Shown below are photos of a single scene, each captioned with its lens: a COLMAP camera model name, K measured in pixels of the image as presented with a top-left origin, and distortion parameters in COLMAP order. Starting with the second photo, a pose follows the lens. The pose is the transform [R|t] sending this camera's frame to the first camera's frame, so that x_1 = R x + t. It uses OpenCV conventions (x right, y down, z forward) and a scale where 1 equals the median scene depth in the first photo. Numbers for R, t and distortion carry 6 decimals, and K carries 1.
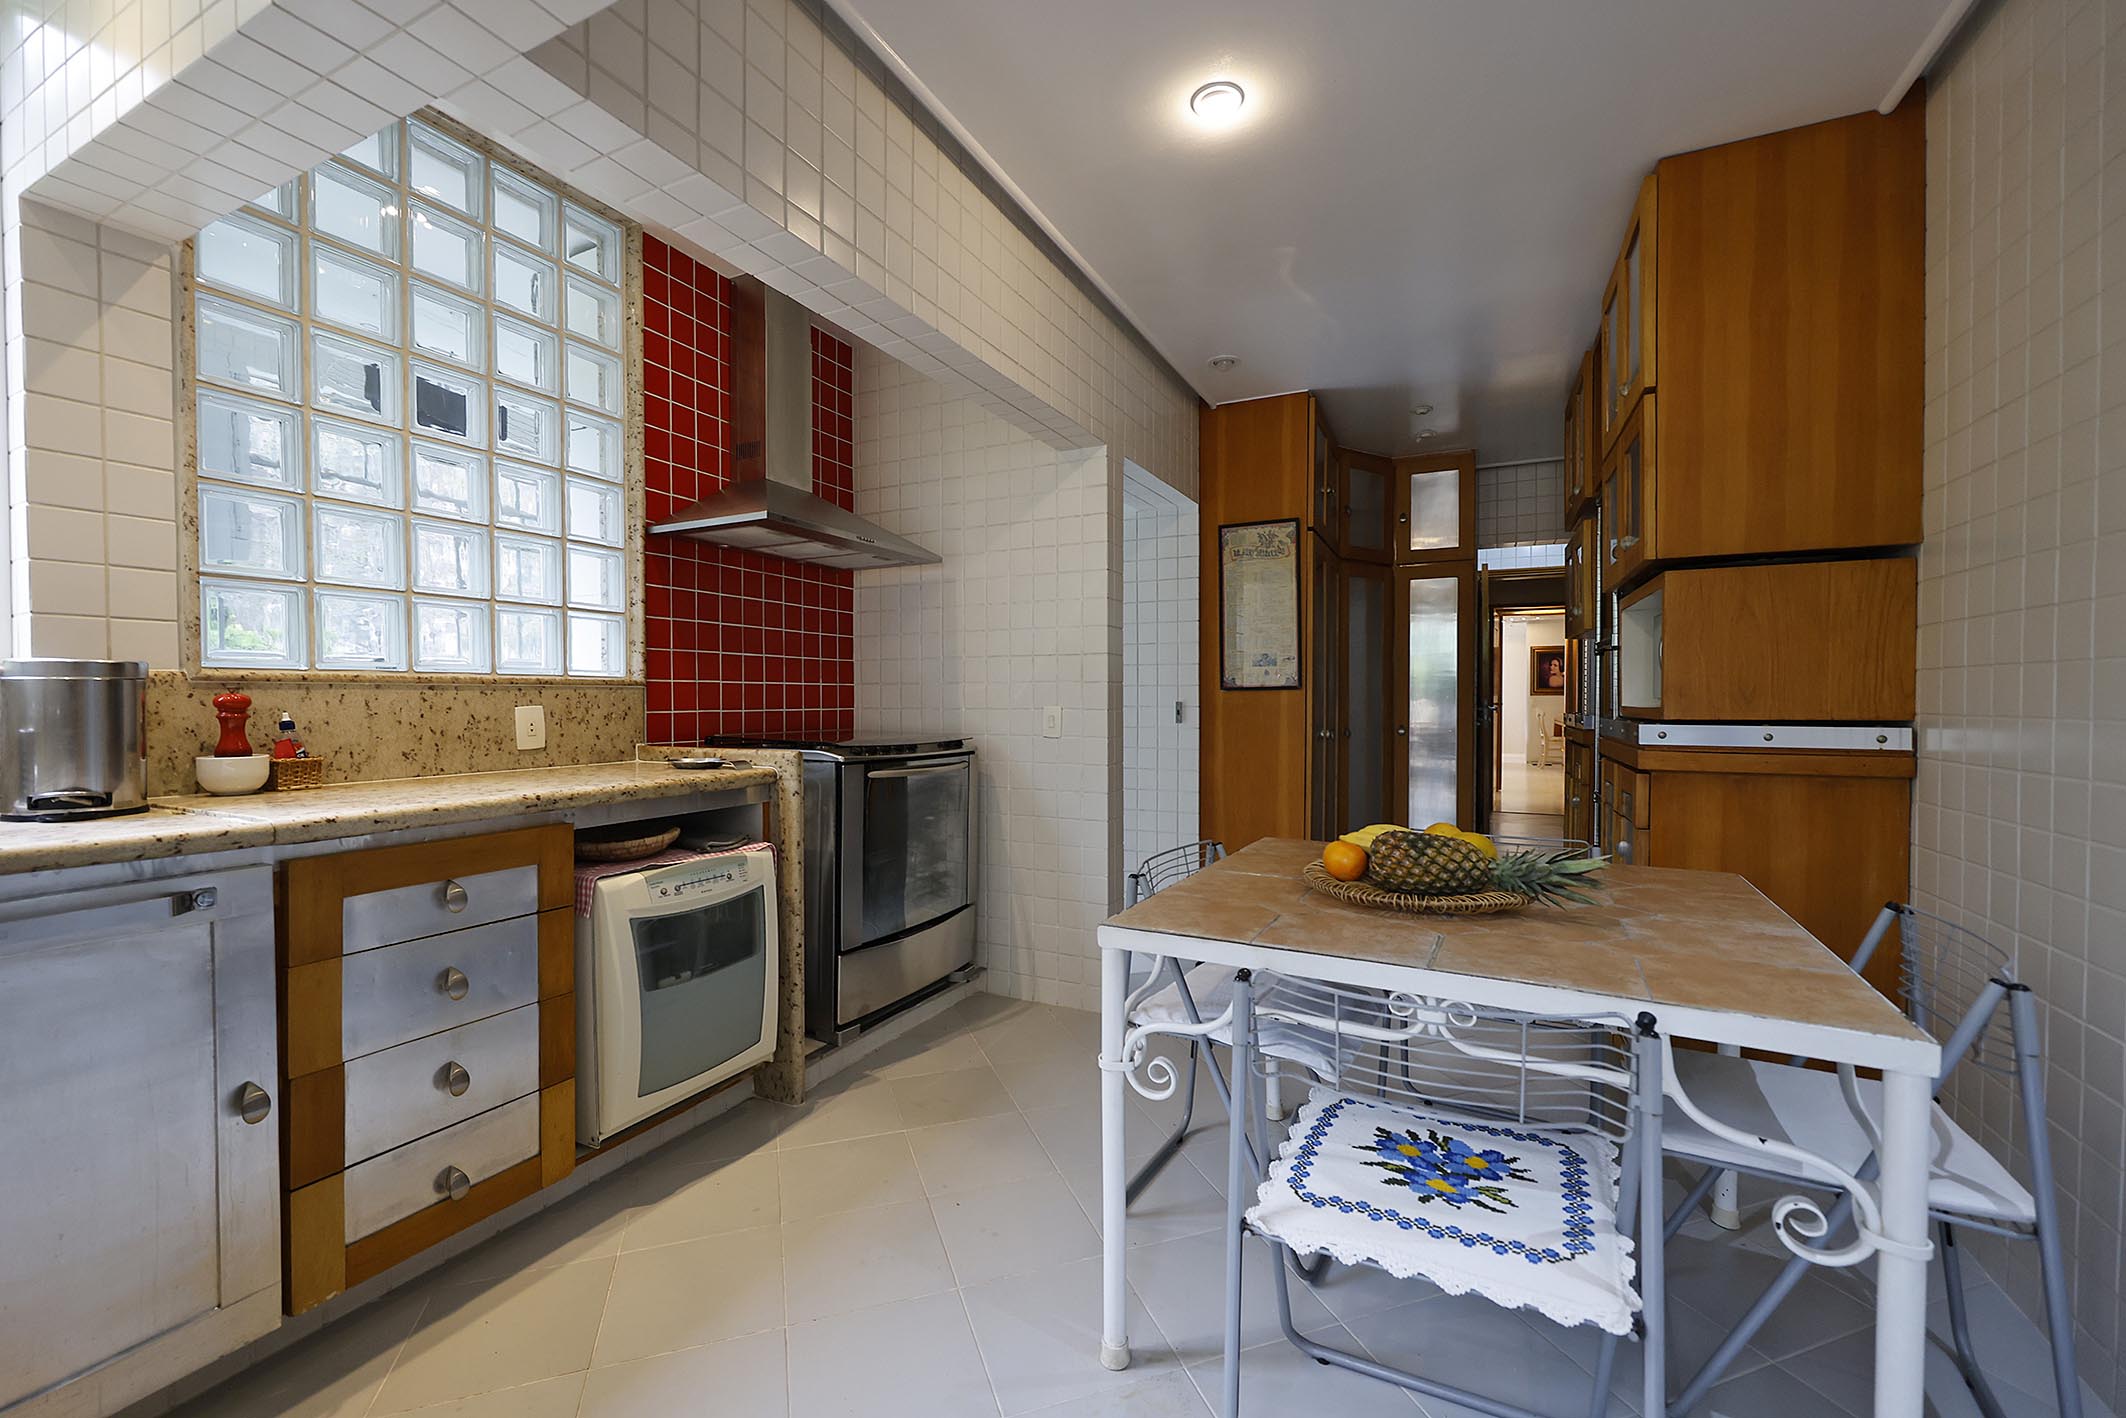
lens RADIAL K [[861.7, 0, 1053.9], [0, 861.7, 700.6], [0, 0, 1]] dist [0.012694, 0.000507]
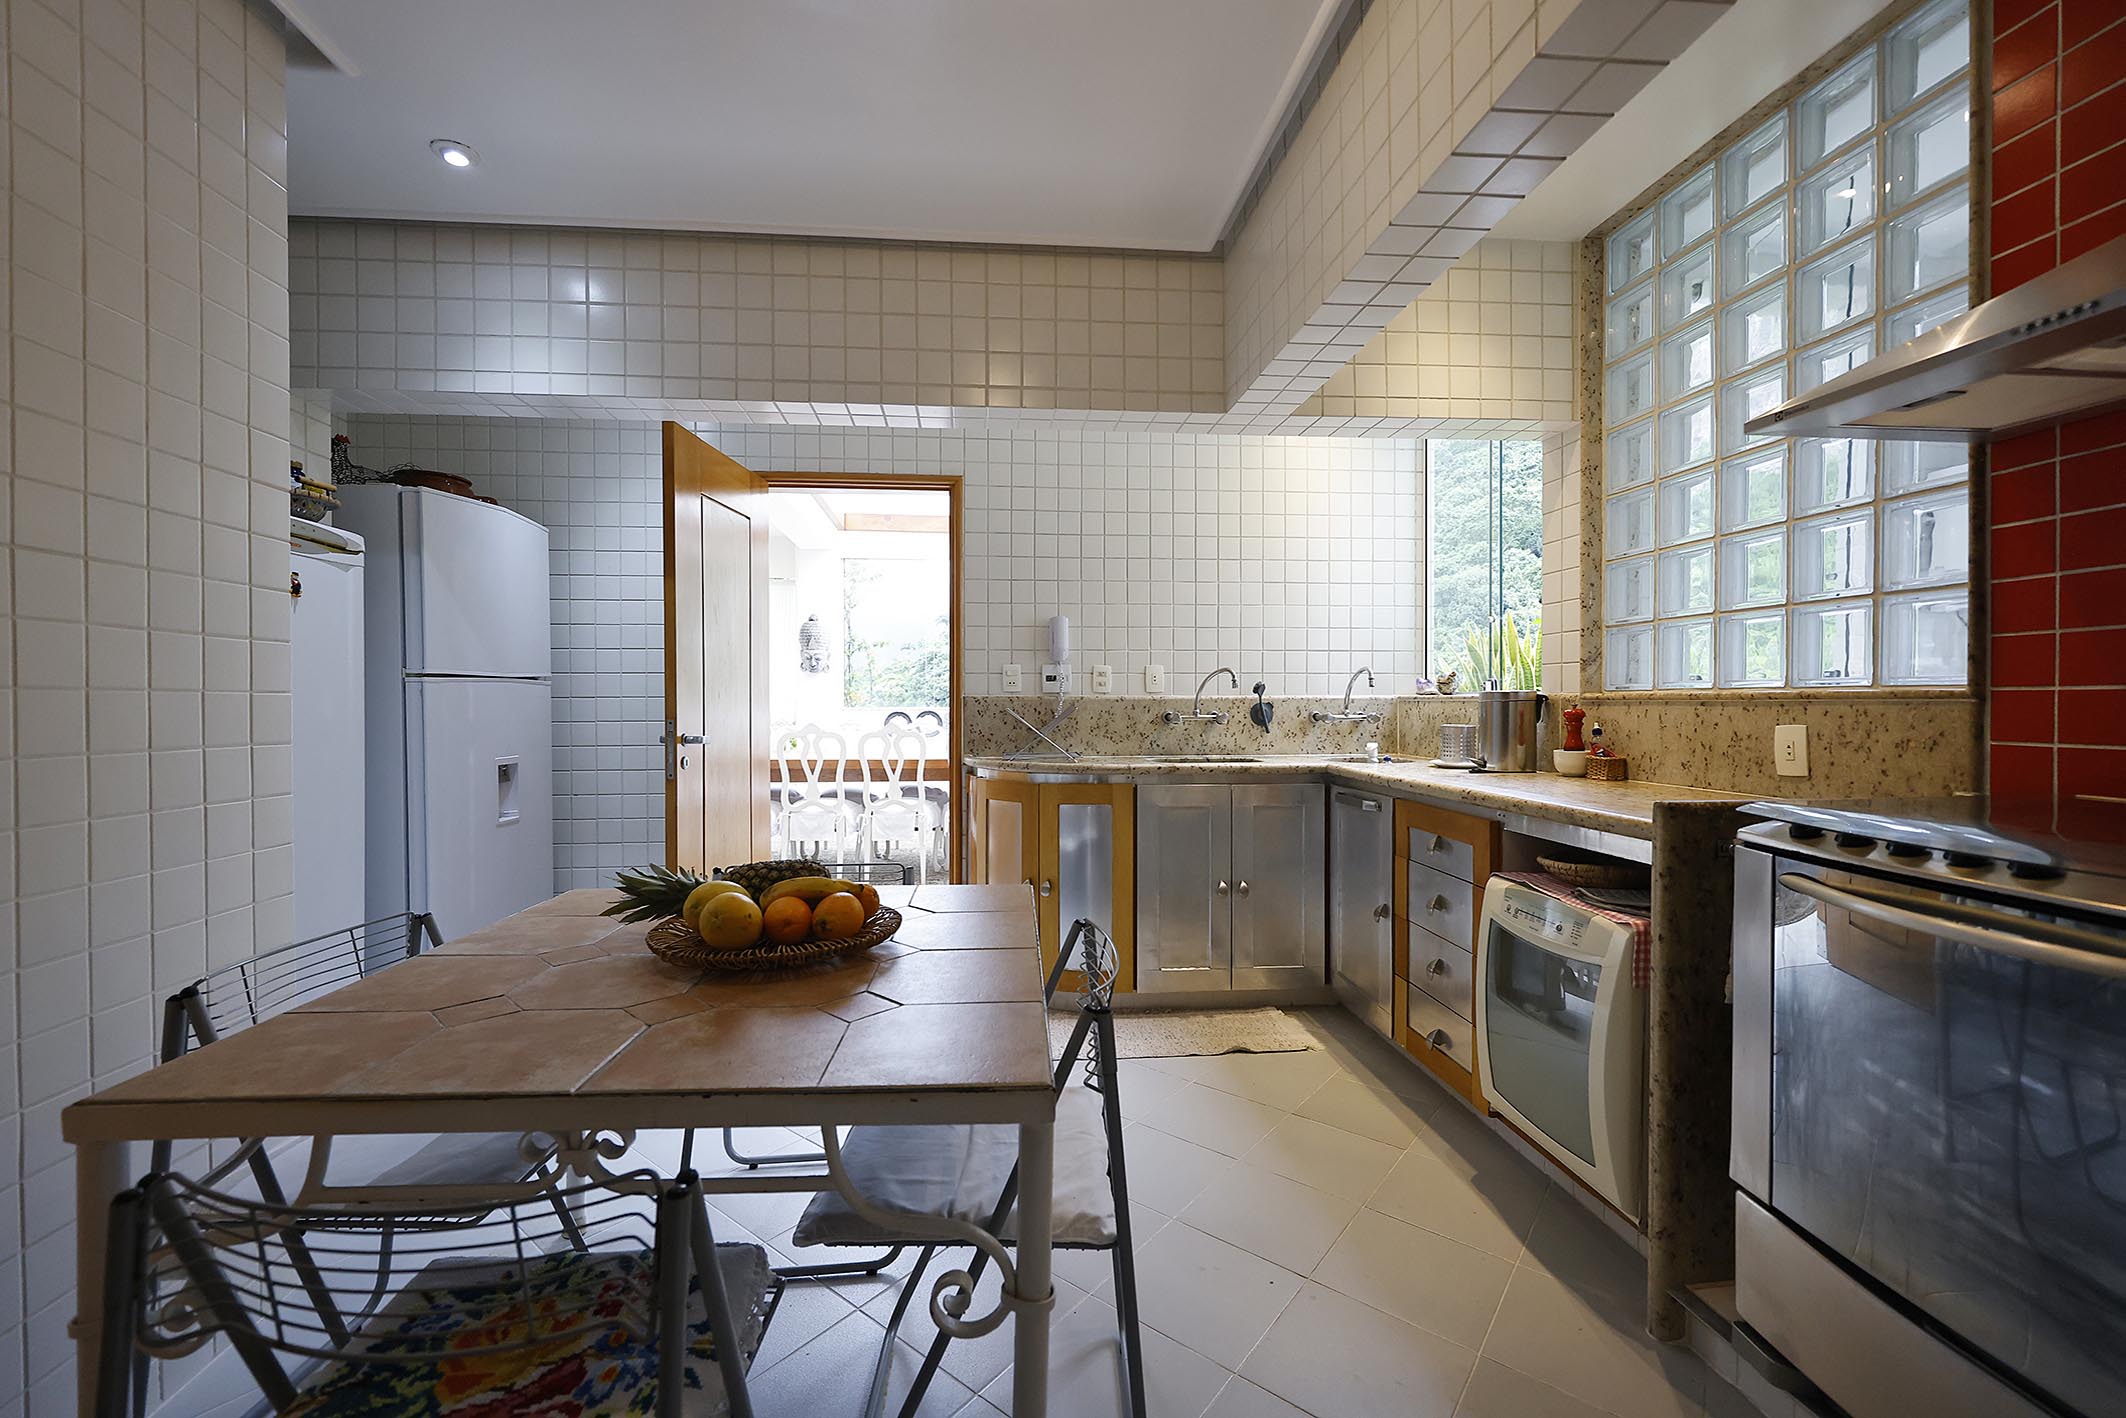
lens RADIAL K [[861.7, 0, 1050.0], [0, 861.7, 711.2], [0, 0, 1]] dist [0.012694, 0.000507]
pose [[-0.848582, 0.009708, -0.528974, 0.484462], [0.000515, 0.999846, 0.017522, -0.023609], [0.529063, 0.014597, -0.848457, 1.427302]]
